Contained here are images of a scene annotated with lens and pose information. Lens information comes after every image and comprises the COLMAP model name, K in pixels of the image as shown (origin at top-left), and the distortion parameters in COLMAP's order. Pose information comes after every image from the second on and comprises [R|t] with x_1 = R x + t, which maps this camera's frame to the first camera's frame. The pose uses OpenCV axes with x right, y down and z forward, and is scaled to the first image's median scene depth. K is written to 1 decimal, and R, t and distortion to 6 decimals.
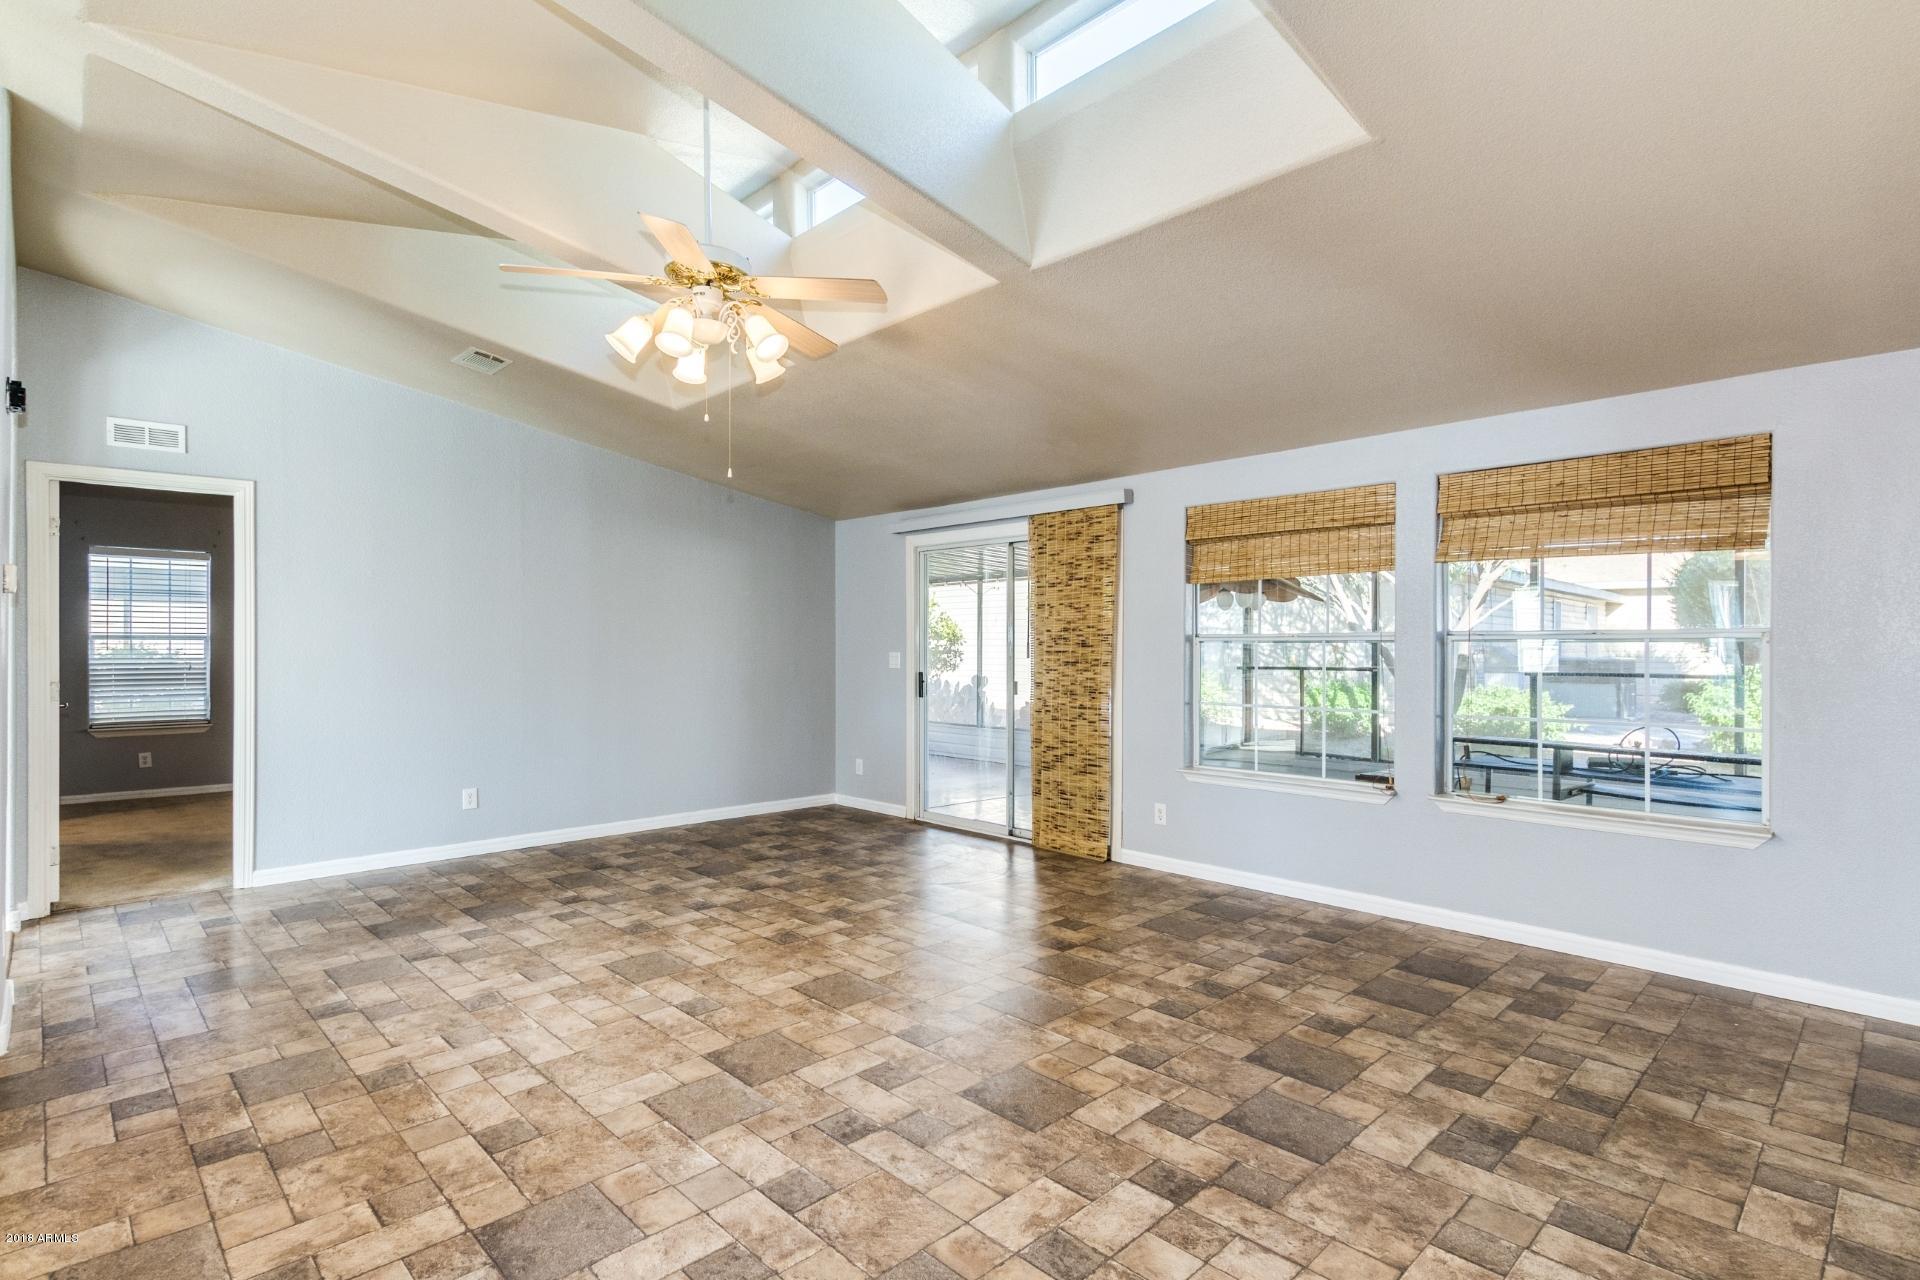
lens RADIAL K [[932.8, 0, 964.2], [0, 932.8, 635.4], [0, 0, 1]] dist [0.029696, -0.012419]
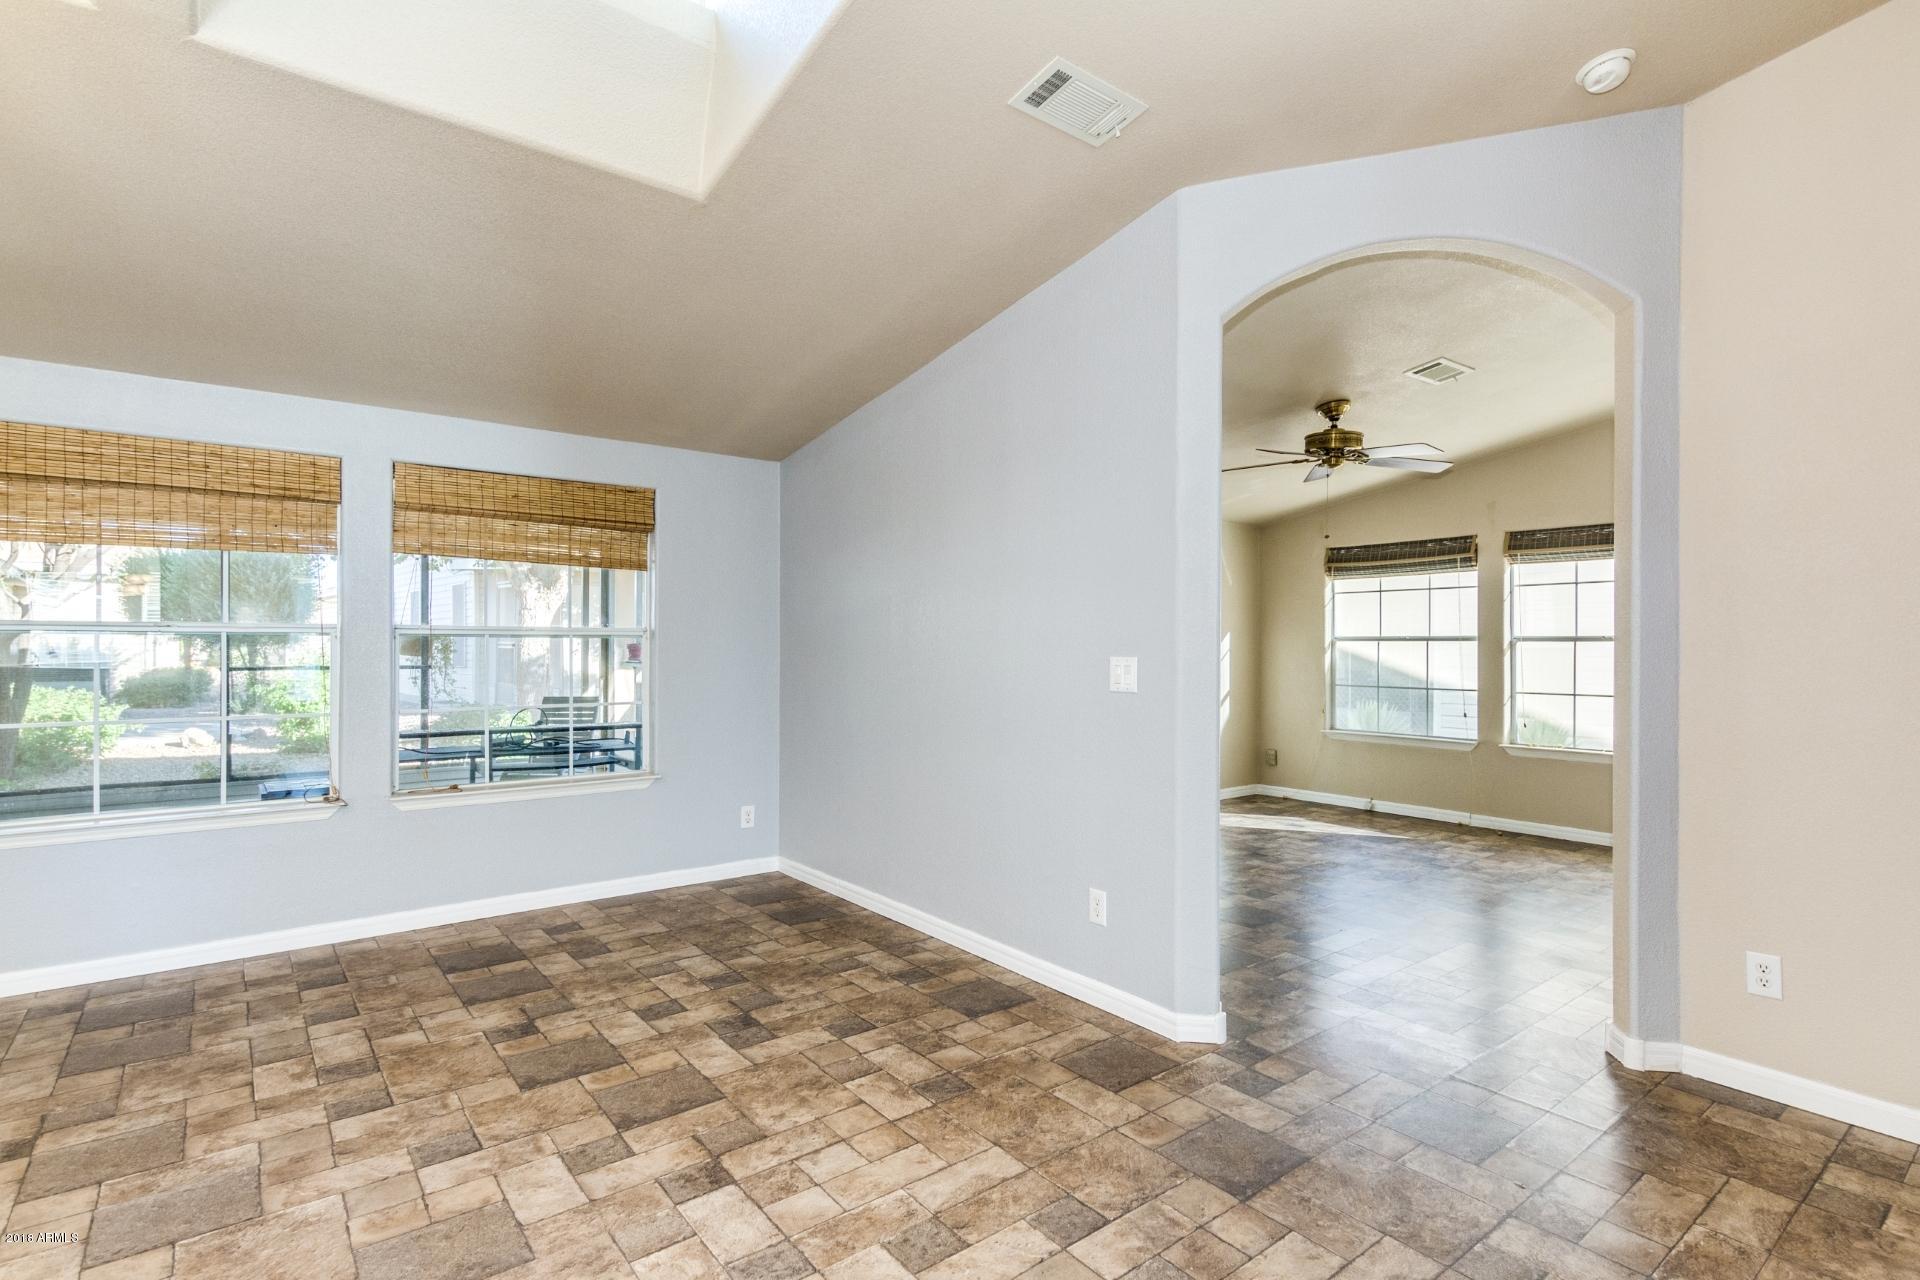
lens RADIAL K [[932.8, 0, 964.2], [0, 932.8, 635.4], [0, 0, 1]] dist [0.029696, -0.012419]
pose [[0.106292, 0.008139, 0.994302, -0.501588], [-0.018118, 0.999816, -0.006247, 0.002575], [-0.994170, -0.017351, 0.106420, 0.415633]]
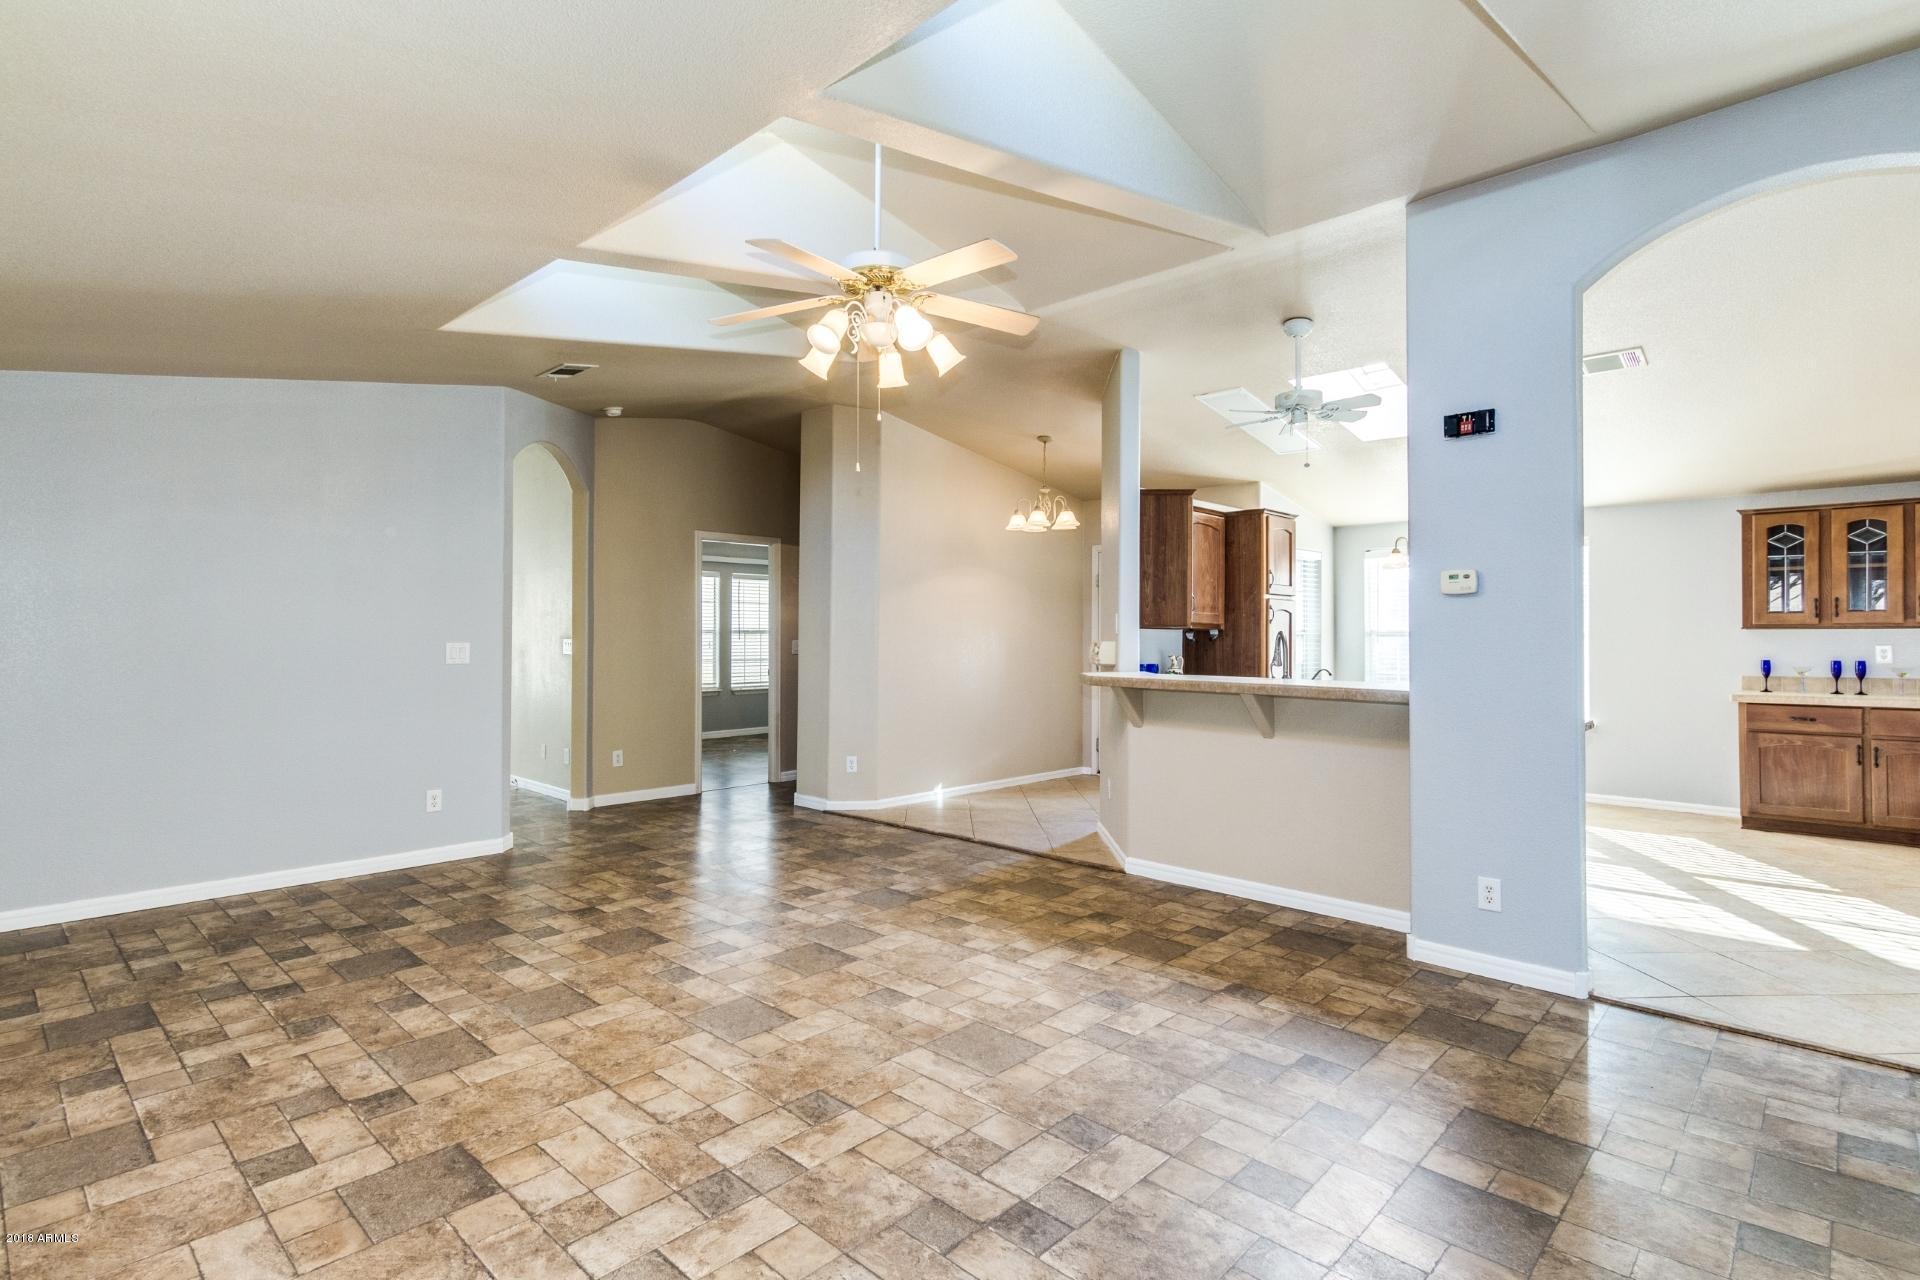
lens RADIAL K [[932.8, 0, 964.2], [0, 932.8, 635.4], [0, 0, 1]] dist [0.029696, -0.012419]
pose [[-0.998968, -0.003671, -0.045275, -0.315121], [-0.003012, 0.999889, -0.014625, 0.023636], [0.045323, -0.014474, -0.998868, 1.991947]]
